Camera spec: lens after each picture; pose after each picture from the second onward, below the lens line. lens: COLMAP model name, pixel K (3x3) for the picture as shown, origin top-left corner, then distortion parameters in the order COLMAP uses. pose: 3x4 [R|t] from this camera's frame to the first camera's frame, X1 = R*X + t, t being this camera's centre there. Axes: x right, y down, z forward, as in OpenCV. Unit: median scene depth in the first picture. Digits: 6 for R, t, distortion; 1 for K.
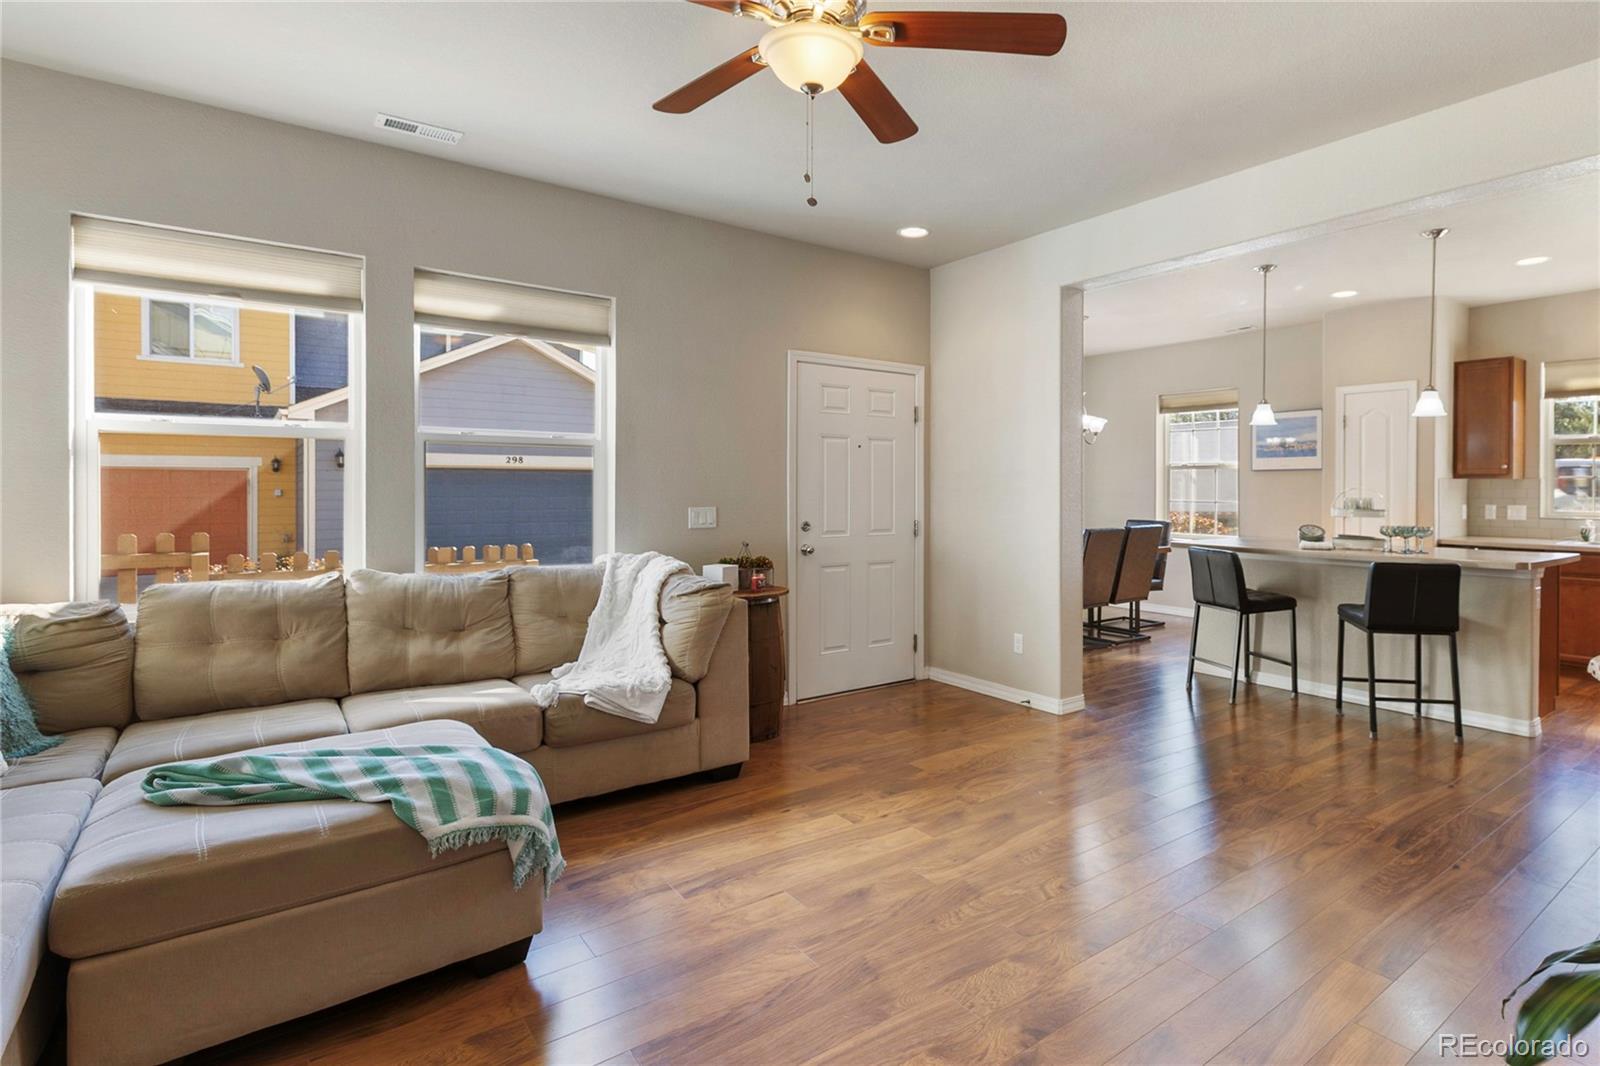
lens RADIAL K [[804.1, 0, 904.2], [0, 804.1, 486.9], [0, 0, 1]] dist [-0.000917, -0.000242]
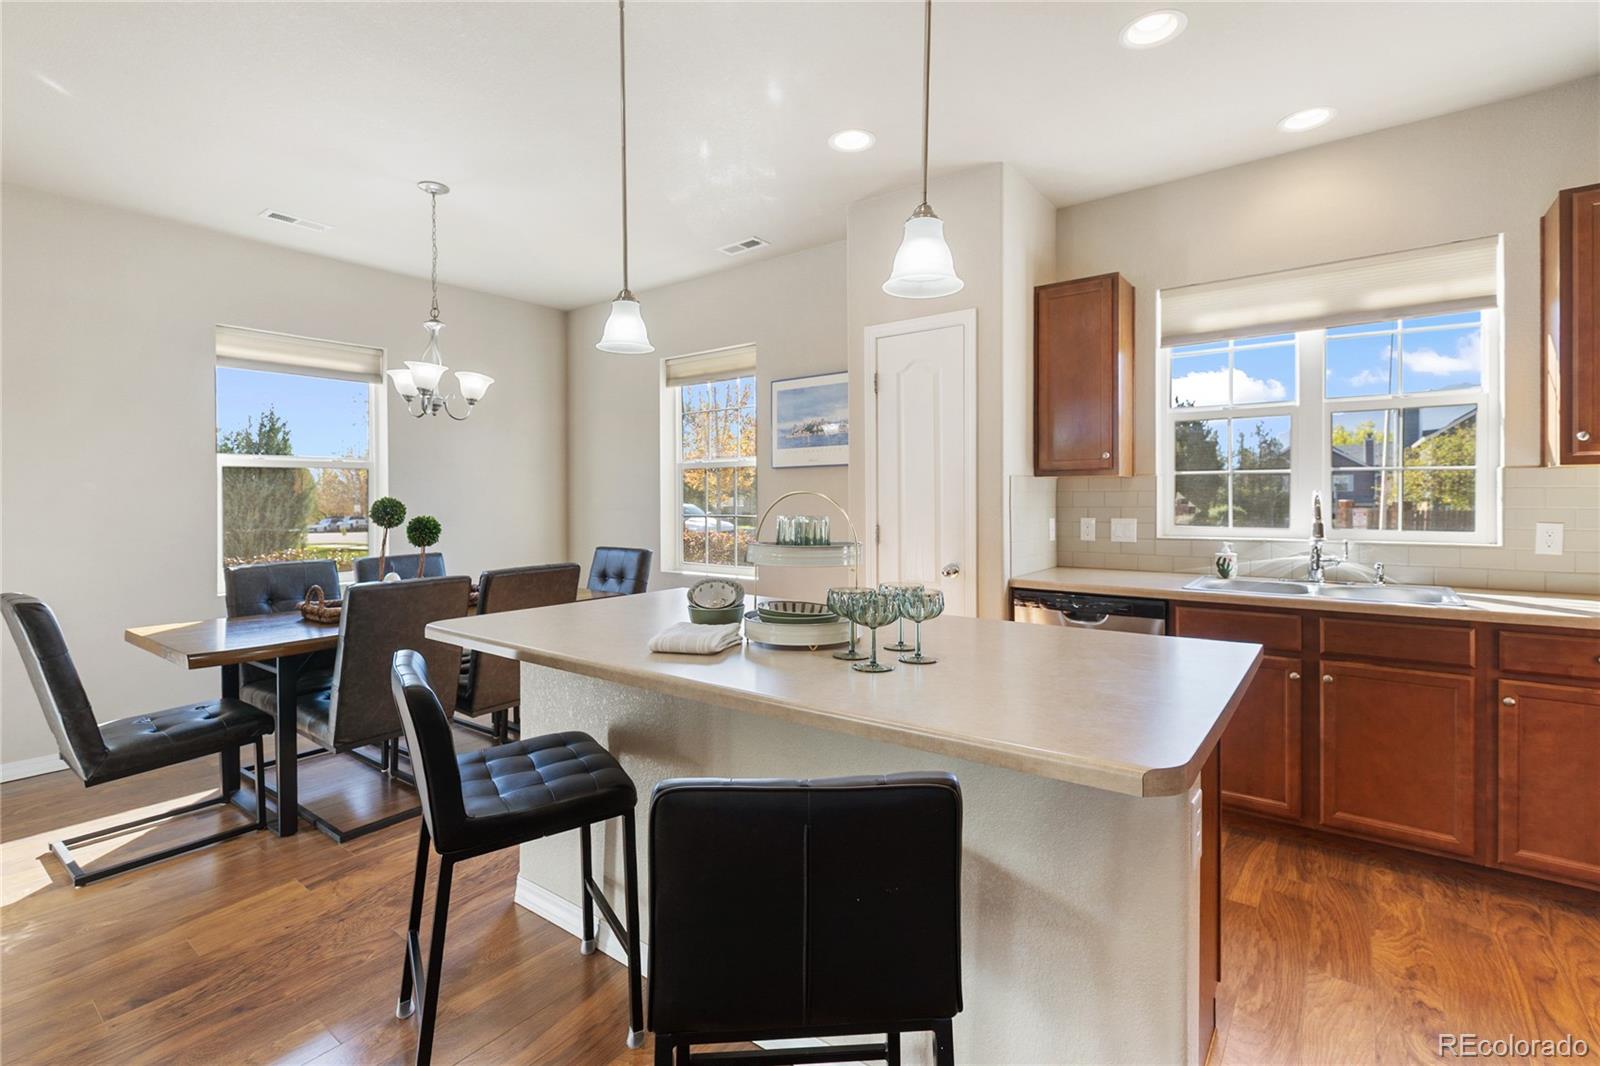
lens RADIAL K [[734.7, 0, 799.4], [0, 734.7, 500.7], [0, 0, 1]] dist [0.001739, 0.000022]
pose [[0.970052, -0.008379, 0.242752, 0.373719], [0.006940, 0.999953, 0.006781, 0.003255], [-0.242797, -0.004893, 0.970065, 0.500021]]
